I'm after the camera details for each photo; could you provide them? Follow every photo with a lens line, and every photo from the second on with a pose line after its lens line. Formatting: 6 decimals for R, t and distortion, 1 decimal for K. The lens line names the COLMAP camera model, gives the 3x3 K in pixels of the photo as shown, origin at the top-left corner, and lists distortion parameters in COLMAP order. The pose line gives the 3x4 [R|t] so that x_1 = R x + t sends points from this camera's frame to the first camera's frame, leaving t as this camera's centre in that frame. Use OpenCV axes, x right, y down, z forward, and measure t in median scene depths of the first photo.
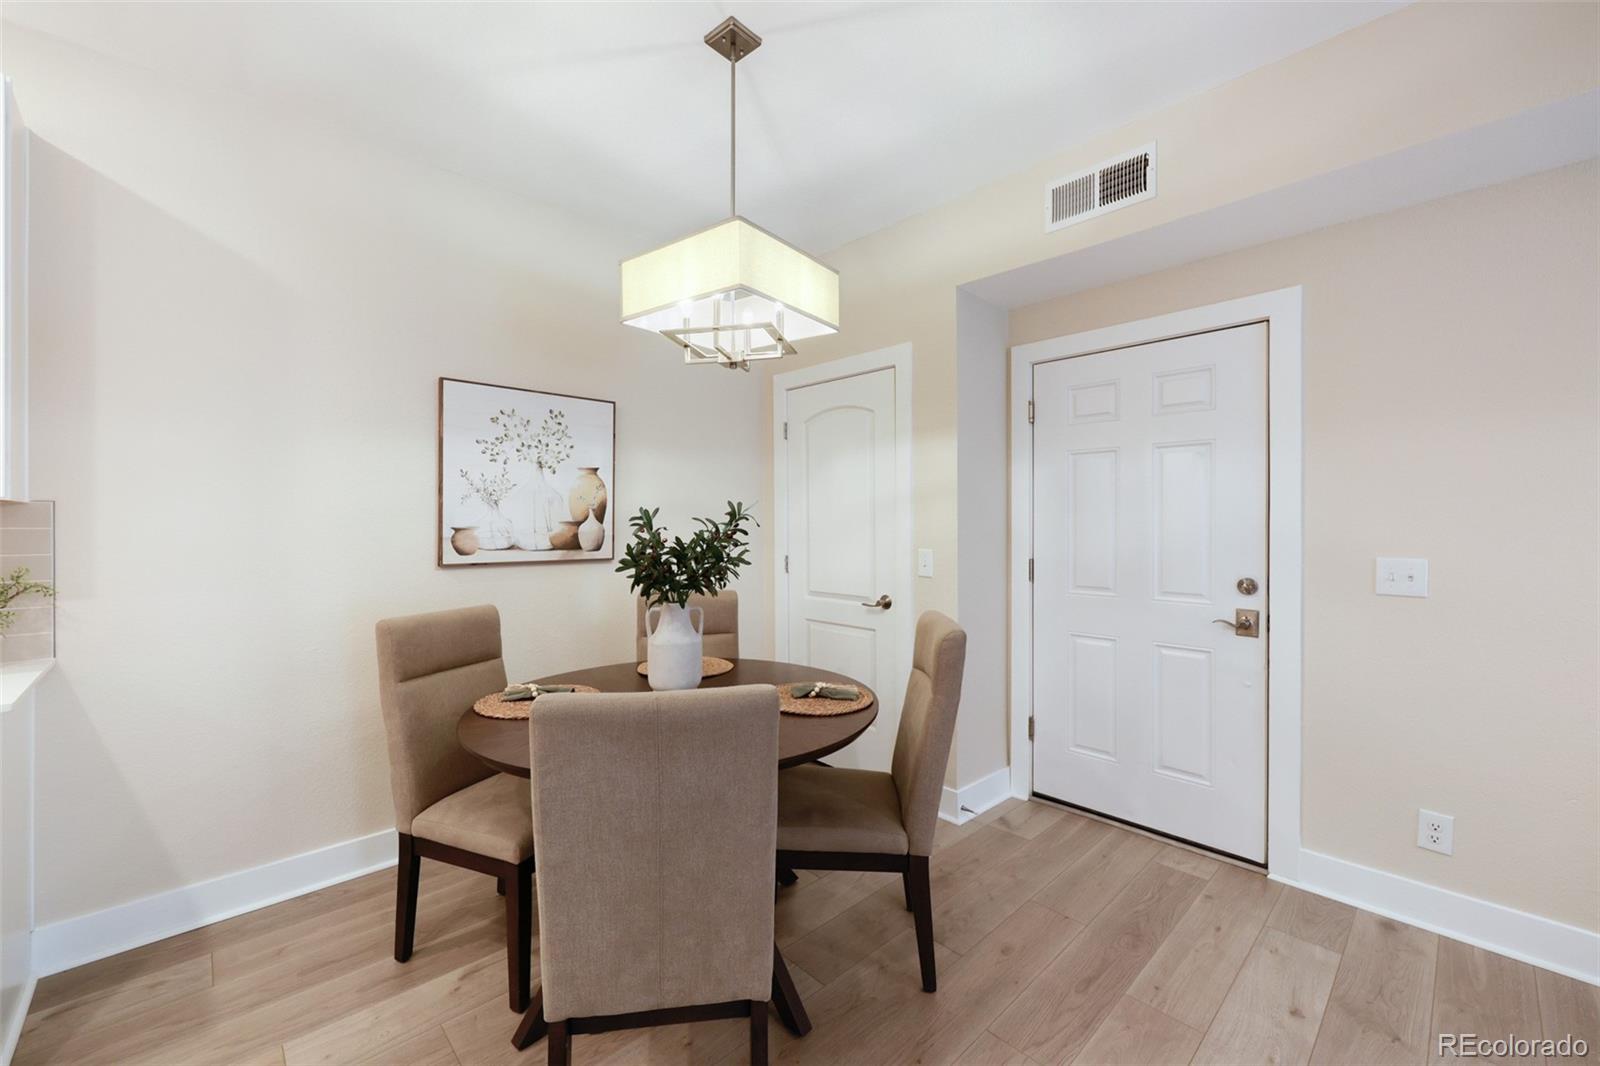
lens RADIAL K [[647.5, 0, 799.6], [0, 647.5, 526.7], [0, 0, 1]] dist [-0.001422, -0.000049]
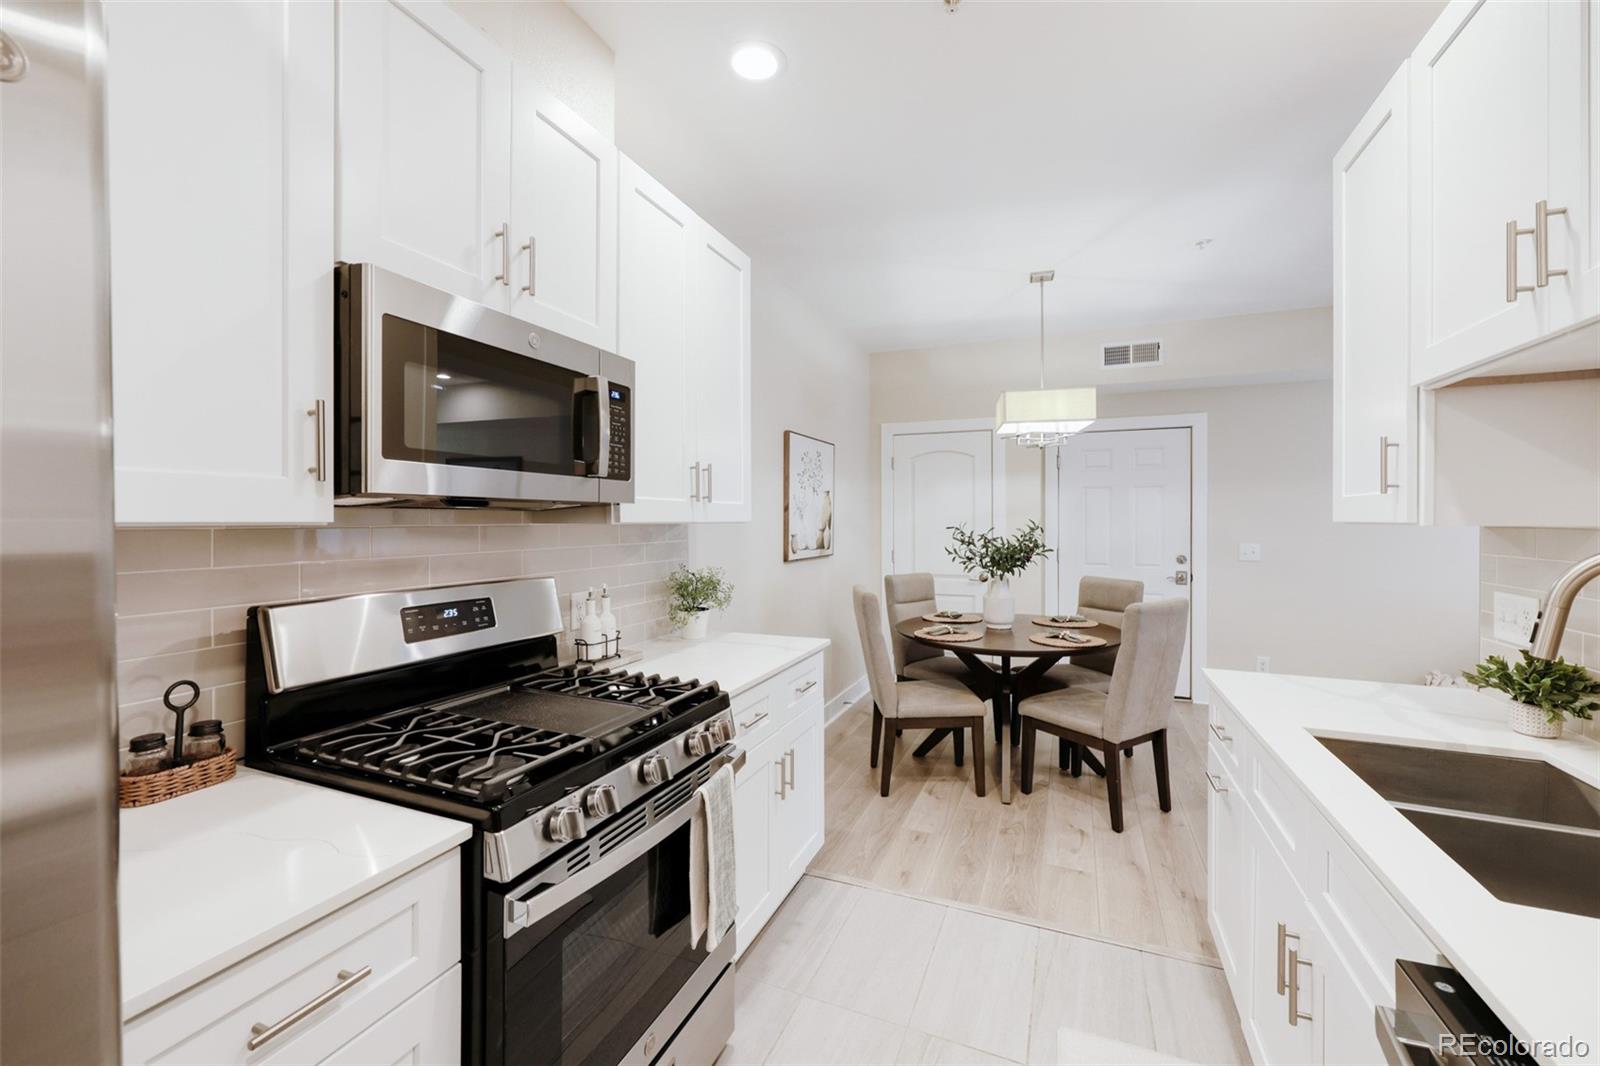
lens RADIAL K [[647.5, 0, 784.4], [0, 647.5, 522.9], [0, 0, 1]] dist [-0.001422, -0.000049]
pose [[0.920298, -0.006055, 0.391172, -1.218528], [0.004274, 0.999976, 0.005422, -0.036416], [-0.391195, -0.003318, 0.920302, -0.355291]]
